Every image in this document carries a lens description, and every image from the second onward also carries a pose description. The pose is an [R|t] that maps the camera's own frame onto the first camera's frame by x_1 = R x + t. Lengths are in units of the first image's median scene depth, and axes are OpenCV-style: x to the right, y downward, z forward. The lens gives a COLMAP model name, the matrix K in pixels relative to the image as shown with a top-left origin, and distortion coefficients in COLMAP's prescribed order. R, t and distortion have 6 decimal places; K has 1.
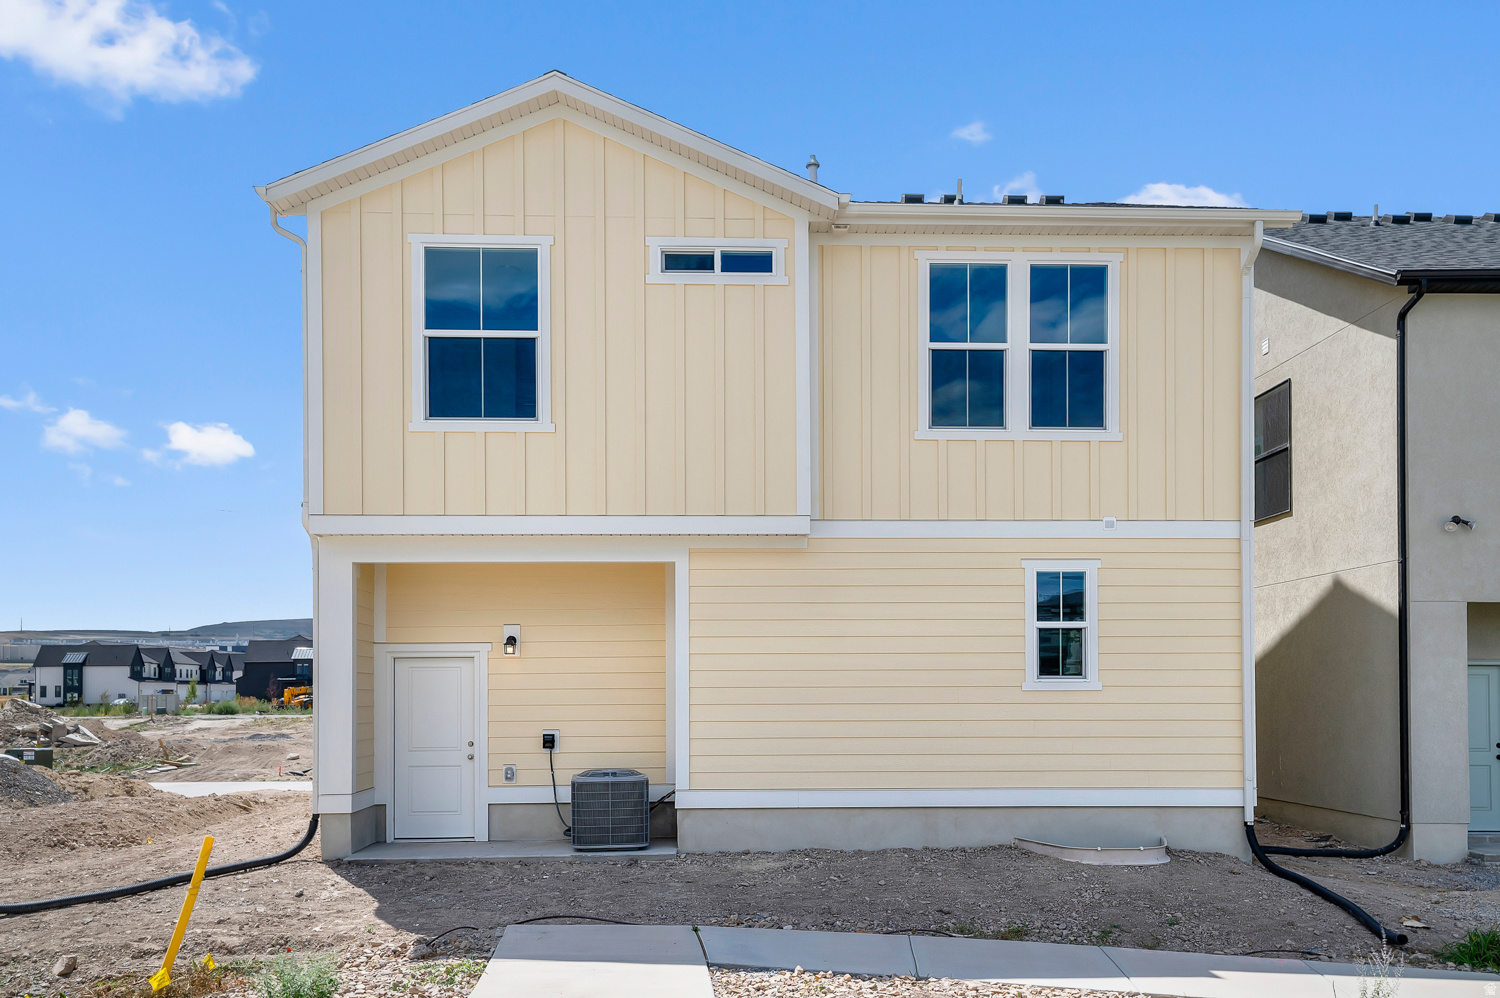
lens RADIAL K [[1186.2, 0, 750.0], [0, 1186.2, 499.0], [0, 0, 1]] dist [0.046256, 0.002283]
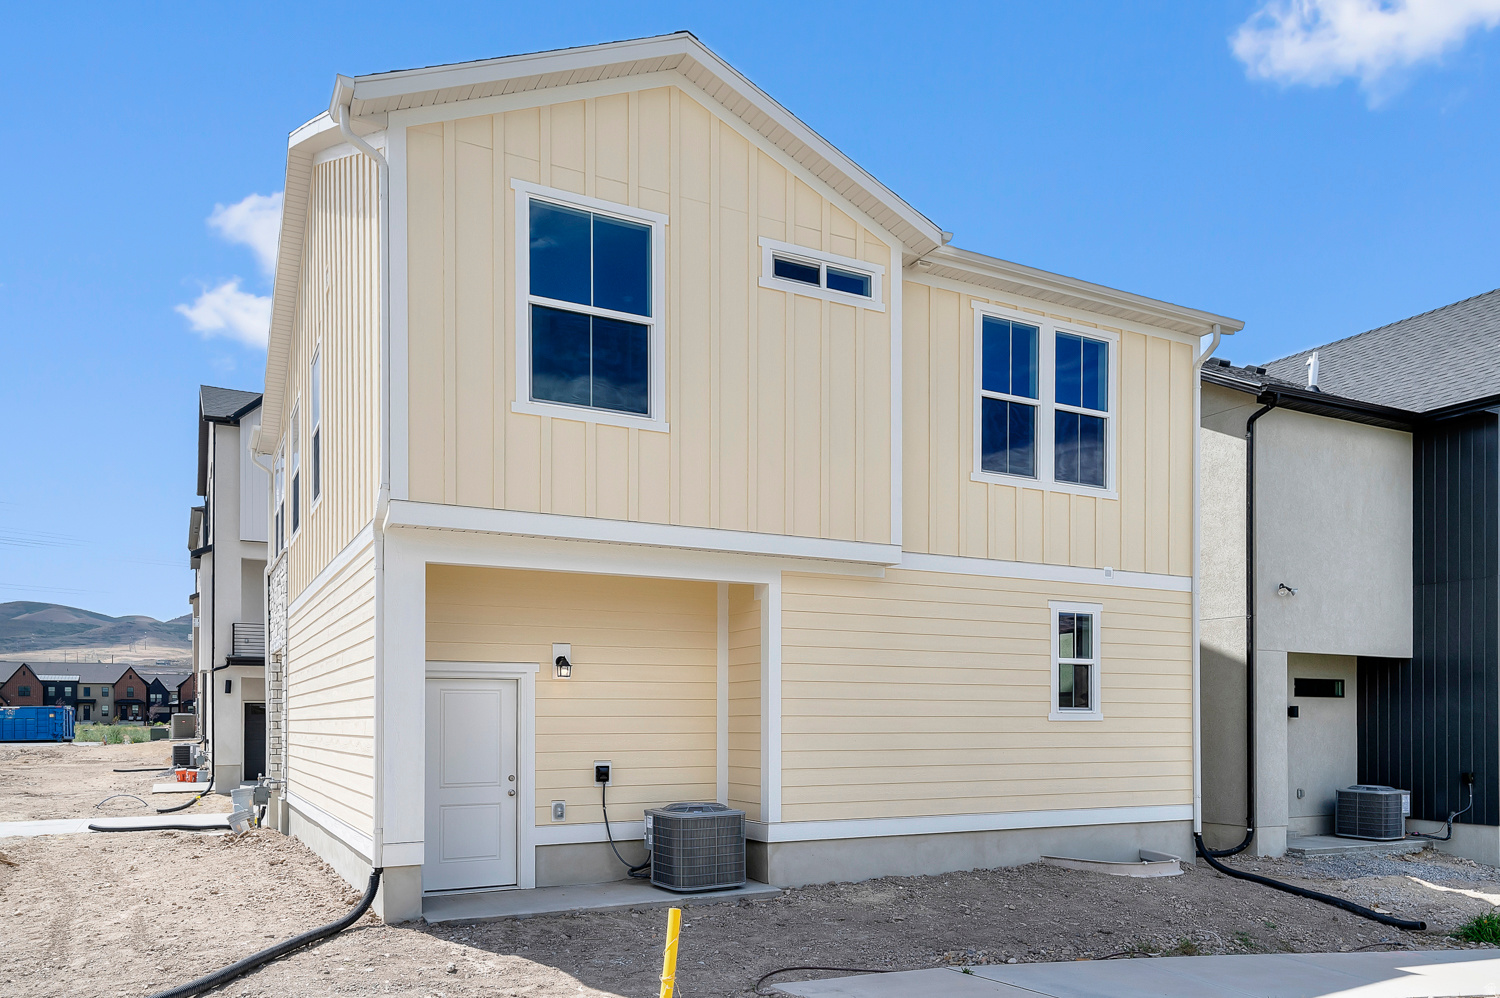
lens RADIAL K [[1068.9, 0, 749.8], [0, 1068.9, 563.6], [0, 0, 1]] dist [0.034550, -0.001514]
pose [[0.904724, 0.066661, 0.420751, -0.434434], [-0.074744, 0.997199, 0.002729, 0.035205], [-0.419390, -0.033918, 0.907172, 0.228726]]
